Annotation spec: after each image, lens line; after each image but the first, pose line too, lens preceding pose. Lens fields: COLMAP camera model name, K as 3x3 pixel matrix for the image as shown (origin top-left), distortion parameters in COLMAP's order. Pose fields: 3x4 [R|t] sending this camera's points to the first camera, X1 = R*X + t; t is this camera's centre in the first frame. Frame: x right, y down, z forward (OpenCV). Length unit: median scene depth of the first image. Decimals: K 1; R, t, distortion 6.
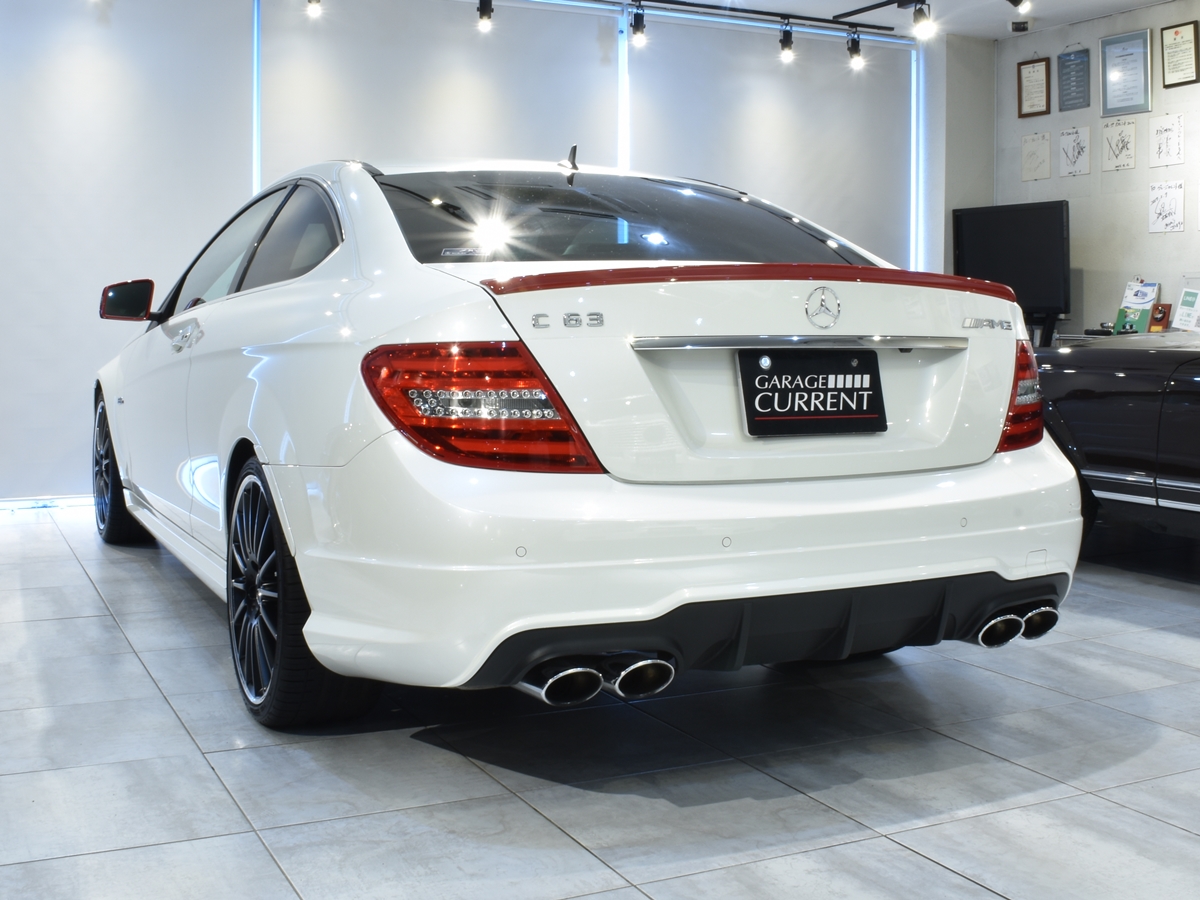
lens RADIAL K [[1409.1, 0, 600.0], [0, 1409.1, 450.0], [0, 0, 1]] dist [-0.137831, 0.018273]
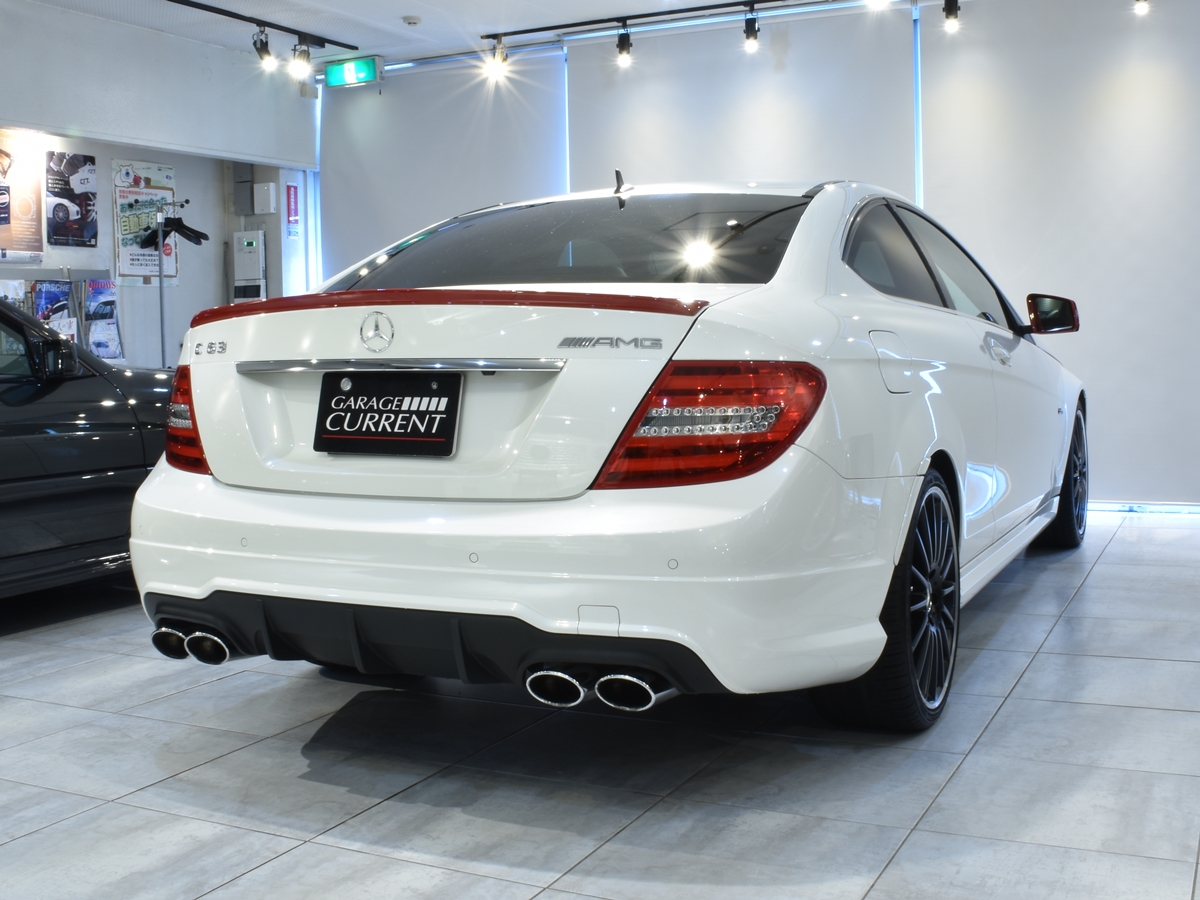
lens RADIAL K [[1373.6, 0, 600.9], [0, 1373.6, 469.3], [0, 0, 1]] dist [-0.100155, -0.018392]
pose [[0.611399, 0.062125, -0.788880, 1.045960], [-0.055138, 0.997835, 0.035846, -0.045098], [0.789399, 0.021581, 0.613501, 0.506724]]
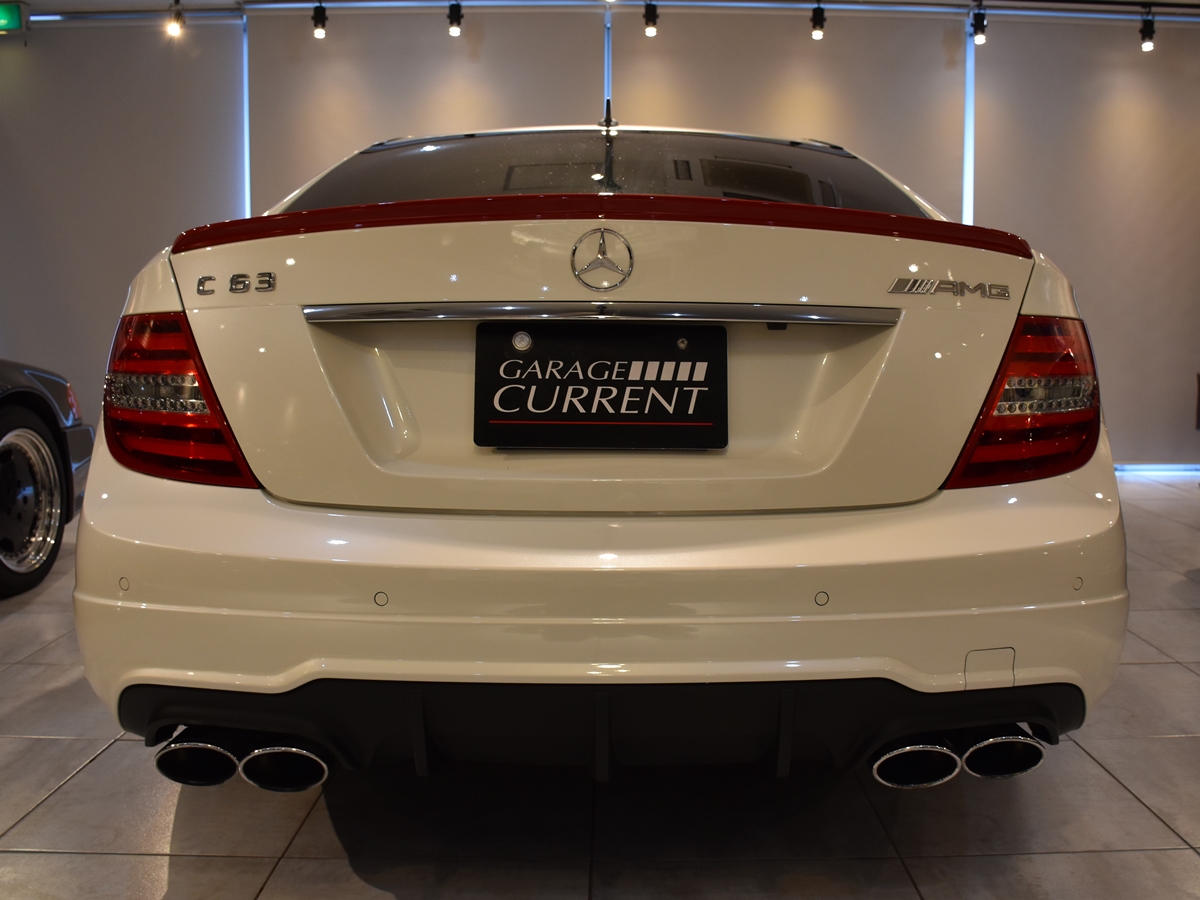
lens RADIAL K [[1098.6, 0, 637.0], [0, 1098.6, 469.8], [0, 0, 1]] dist [-0.146230, 0.088625]
pose [[0.906565, 0.056903, -0.418212, 0.392109], [-0.041170, 0.998067, 0.046556, -0.026086], [0.420053, -0.024988, 0.907156, 0.523847]]
